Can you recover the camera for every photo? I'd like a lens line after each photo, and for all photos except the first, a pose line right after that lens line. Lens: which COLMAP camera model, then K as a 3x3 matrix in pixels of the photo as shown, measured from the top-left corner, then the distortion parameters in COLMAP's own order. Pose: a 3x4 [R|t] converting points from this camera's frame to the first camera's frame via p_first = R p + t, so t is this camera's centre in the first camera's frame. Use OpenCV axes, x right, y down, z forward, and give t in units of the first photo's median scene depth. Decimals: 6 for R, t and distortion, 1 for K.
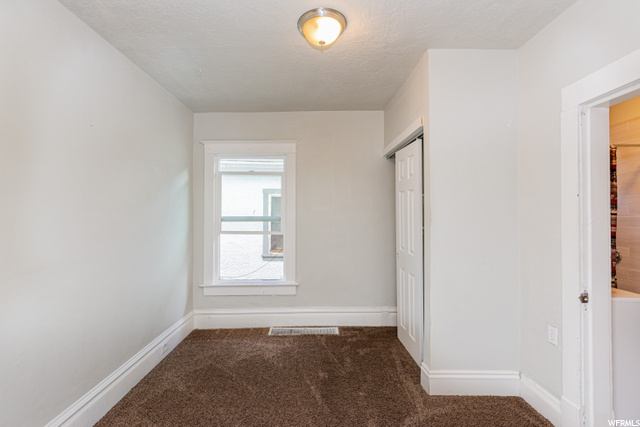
lens RADIAL K [[288.5, 0, 309.4], [0, 288.5, 209.2], [0, 0, 1]] dist [0.000235, -0.000427]
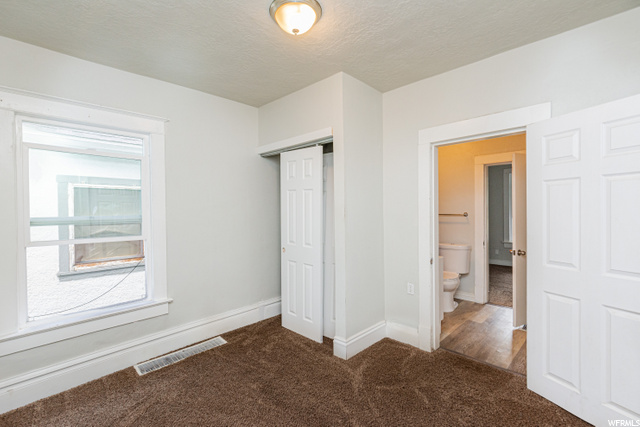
lens RADIAL K [[288.5, 0, 309.4], [0, 288.5, 209.2], [0, 0, 1]] dist [0.000235, -0.000427]
pose [[0.700579, -0.004776, 0.713559, -0.344930], [-0.003937, 0.999937, 0.010558, -0.001184], [-0.713564, -0.010206, 0.700516, 0.164387]]
